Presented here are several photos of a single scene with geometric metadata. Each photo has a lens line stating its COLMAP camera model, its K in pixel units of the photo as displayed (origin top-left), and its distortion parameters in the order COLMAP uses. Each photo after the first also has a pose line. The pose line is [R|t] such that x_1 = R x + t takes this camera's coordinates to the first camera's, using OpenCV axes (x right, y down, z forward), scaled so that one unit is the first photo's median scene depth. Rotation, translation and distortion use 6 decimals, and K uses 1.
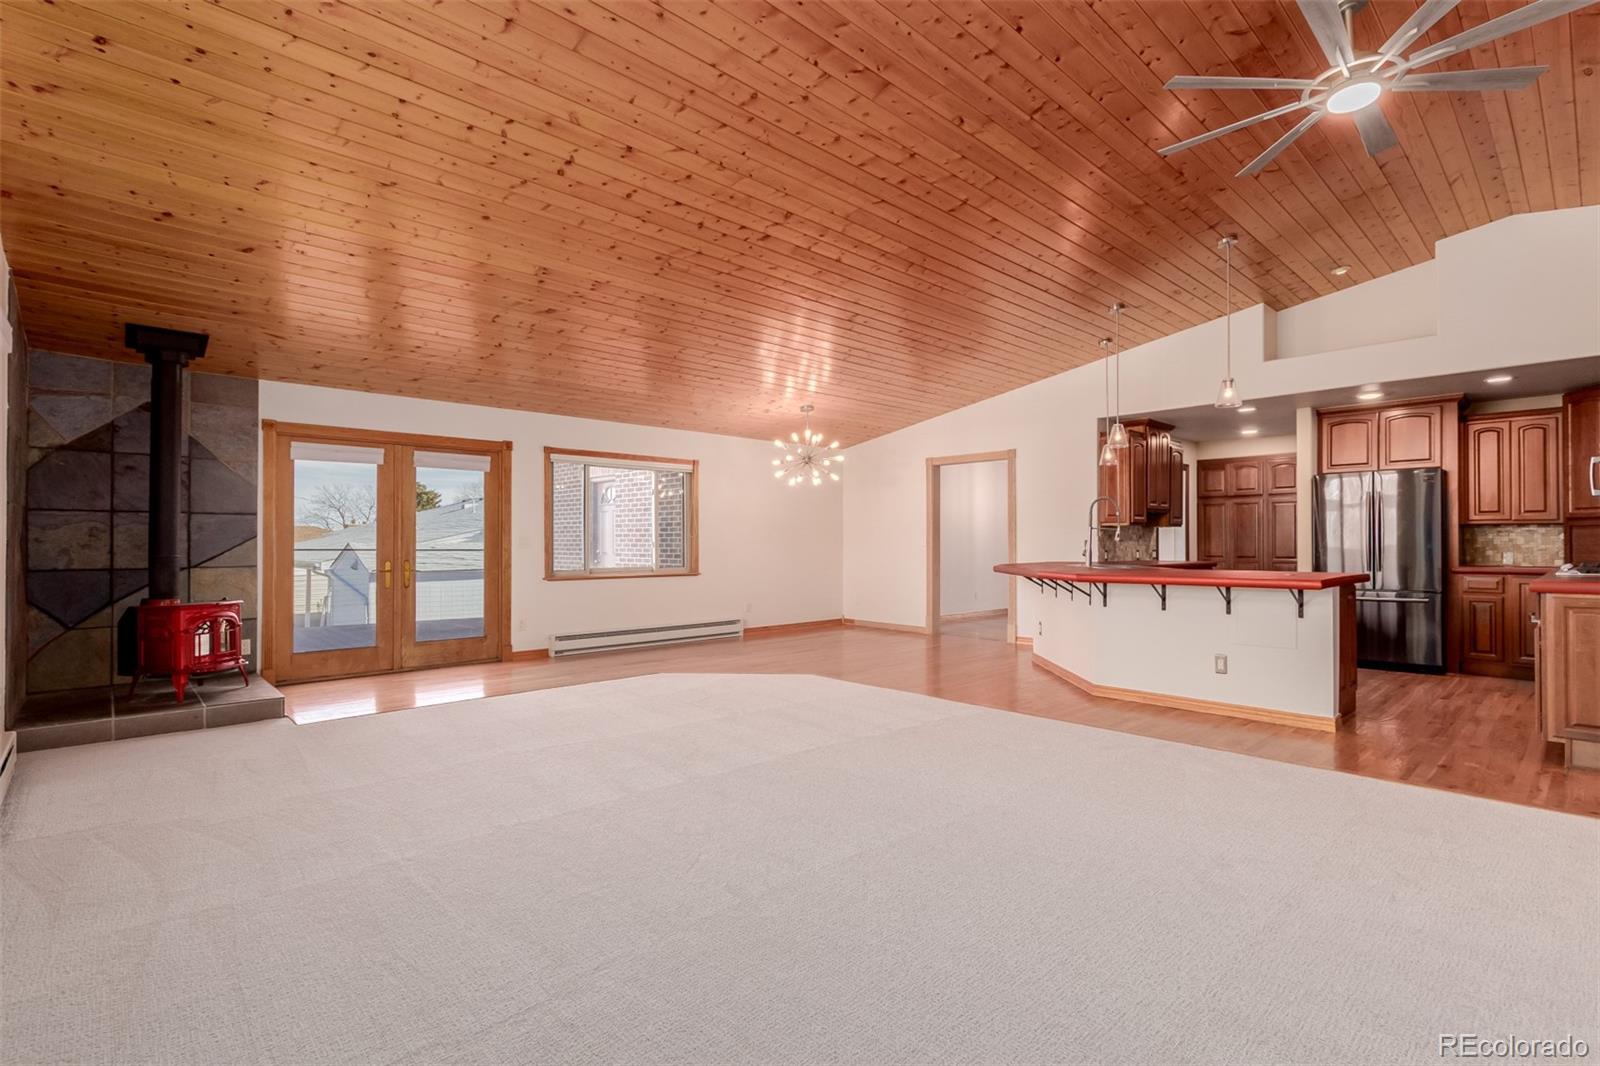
lens RADIAL K [[737.9, 0, 790.2], [0, 737.9, 538.8], [0, 0, 1]] dist [0.001268, 0.000027]
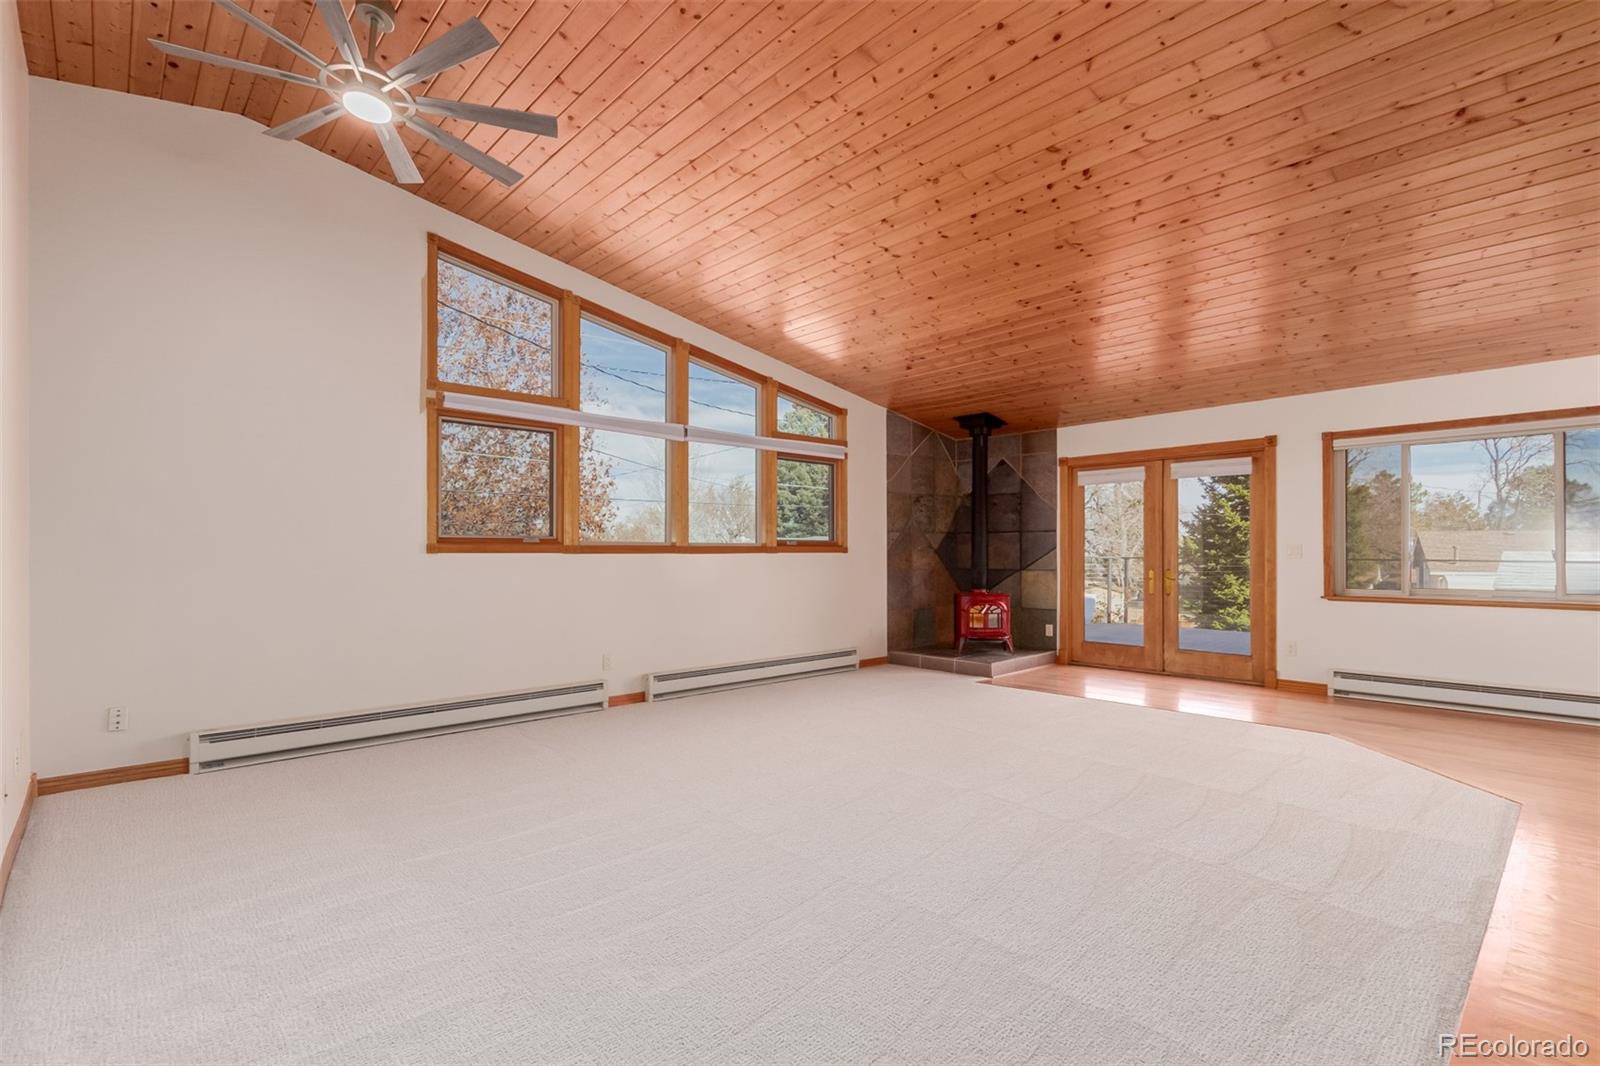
lens RADIAL K [[737.9, 0, 789.6], [0, 737.9, 542.2], [0, 0, 1]] dist [0.001268, 0.000027]
pose [[0.000483, -0.014298, -0.999898, 0.541215], [0.003868, 0.999890, -0.014296, 0.003874], [0.999992, -0.003860, 0.000538, 0.473930]]
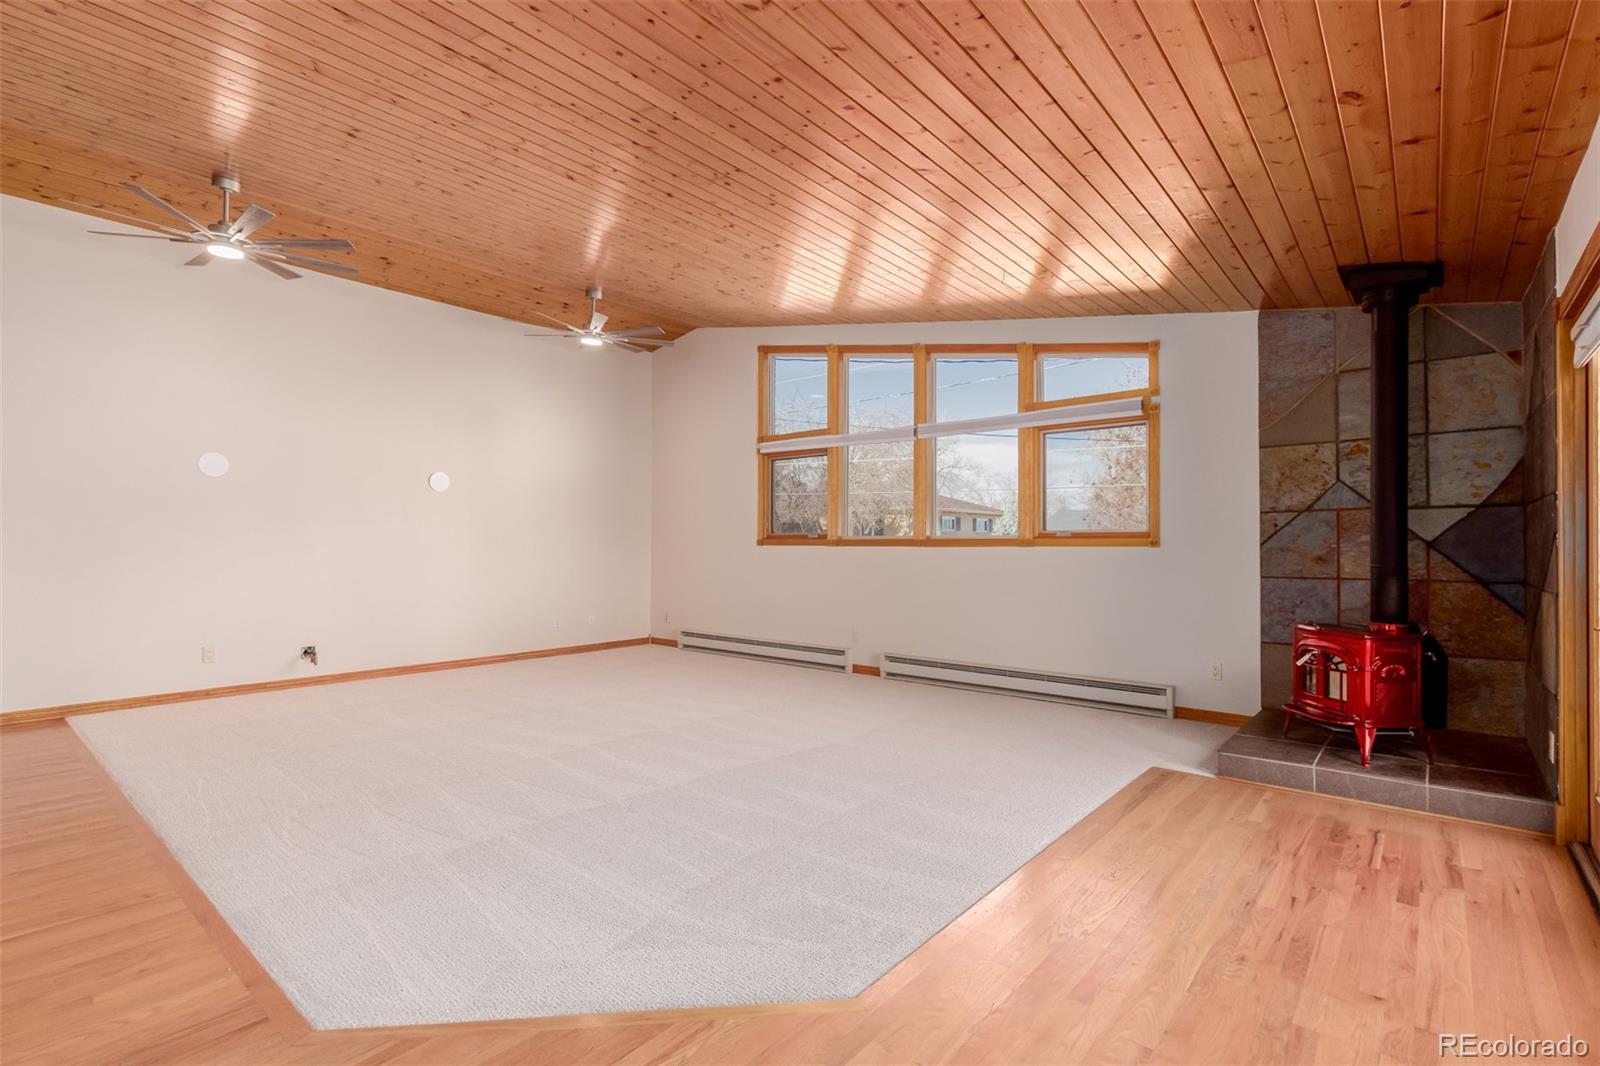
lens RADIAL K [[737.9, 0, 802.9], [0, 737.9, 531.9], [0, 0, 1]] dist [0.001268, 0.000027]
pose [[-0.991654, -0.004509, -0.128846, -0.096280], [-0.002075, 0.999817, -0.019015, 0.003703], [0.128908, -0.018588, -0.991482, 1.269530]]
